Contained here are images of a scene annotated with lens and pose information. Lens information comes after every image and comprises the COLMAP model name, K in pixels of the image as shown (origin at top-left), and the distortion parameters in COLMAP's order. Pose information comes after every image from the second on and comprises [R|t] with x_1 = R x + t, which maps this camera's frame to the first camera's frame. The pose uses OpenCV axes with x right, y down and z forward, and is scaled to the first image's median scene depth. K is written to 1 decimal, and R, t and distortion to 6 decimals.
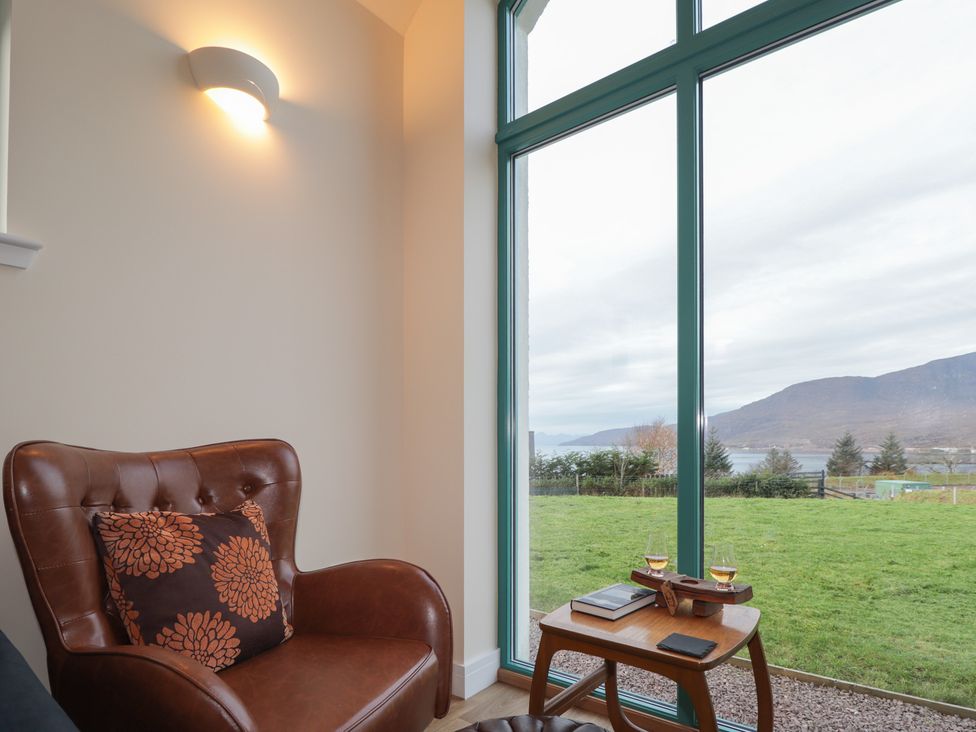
lens RADIAL K [[537.7, 0, 486.6], [0, 537.7, 450.9], [0, 0, 1]] dist [0.001349, -0.014531]
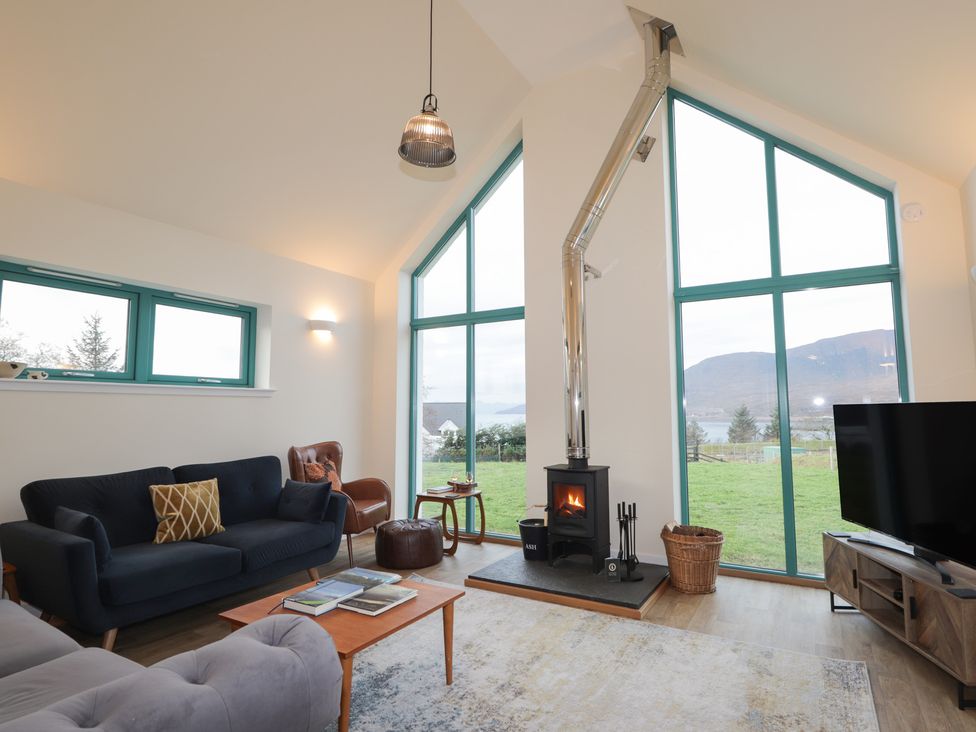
lens RADIAL K [[528.7, 0, 499.1], [0, 528.7, 364.4], [0, 0, 1]] dist [-0.000258, -0.000904]
pose [[0.990199, 0.013339, 0.139024, 0.127128], [0.001060, 0.994682, -0.102985, -0.150725], [-0.139659, 0.102123, 0.984919, -2.254736]]
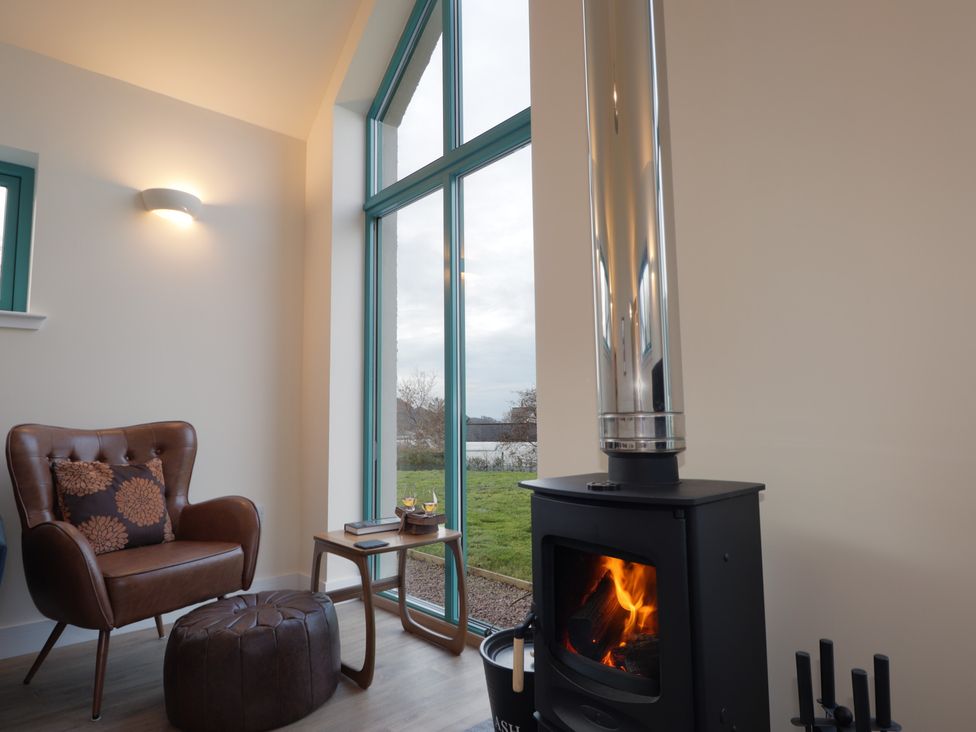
lens RADIAL K [[577.3, 0, 490.8], [0, 577.3, 376.2], [0, 0, 1]] dist [0.000229, -0.000475]
pose [[0.989507, -0.017751, -0.143392, 0.771886], [0.005167, 0.996137, -0.087663, 0.000586], [0.144394, 0.086002, 0.985776, -0.580637]]
